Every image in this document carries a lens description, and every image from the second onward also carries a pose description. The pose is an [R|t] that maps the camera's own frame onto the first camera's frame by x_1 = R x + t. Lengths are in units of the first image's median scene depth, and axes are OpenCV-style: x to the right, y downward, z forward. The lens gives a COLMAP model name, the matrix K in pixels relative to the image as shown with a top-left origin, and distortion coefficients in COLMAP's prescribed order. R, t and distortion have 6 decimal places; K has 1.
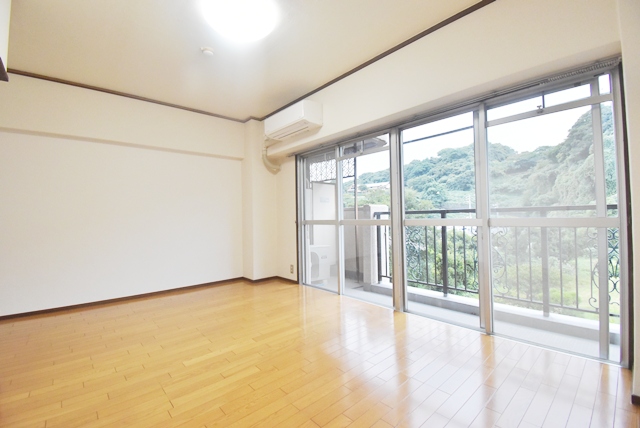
lens RADIAL K [[280.5, 0, 318.4], [0, 280.5, 210.7], [0, 0, 1]] dist [0.000909, -0.013885]
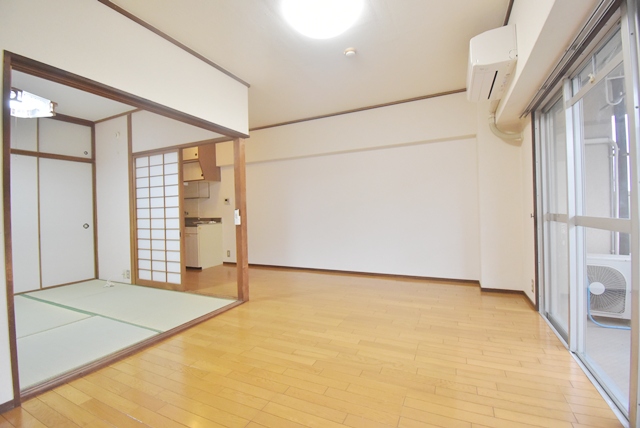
lens RADIAL K [[280.5, 0, 318.4], [0, 280.5, 210.7], [0, 0, 1]] dist [0.000909, -0.013885]
pose [[0.383602, 0.012962, -0.923407, 0.378550], [0.039040, 0.998780, 0.030238, -0.011636], [0.922673, -0.047649, 0.382628, 0.338037]]
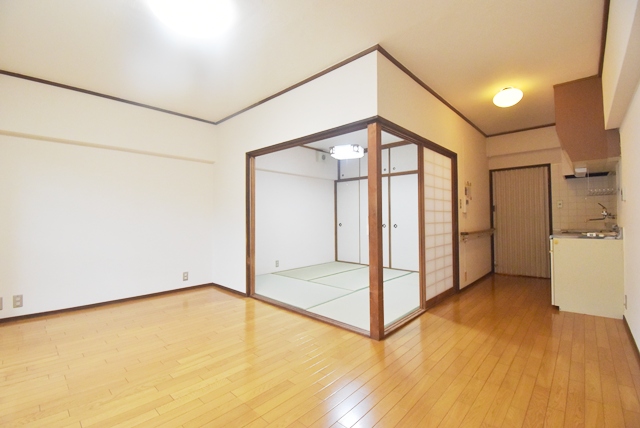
lens RADIAL K [[280.5, 0, 318.4], [0, 280.5, 210.7], [0, 0, 1]] dist [0.000909, -0.013885]
pose [[-0.995179, 0.025085, -0.094817, -0.355723], [0.028819, 0.998854, -0.038220, 0.008561], [0.093750, -0.040768, -0.994761, 1.140035]]
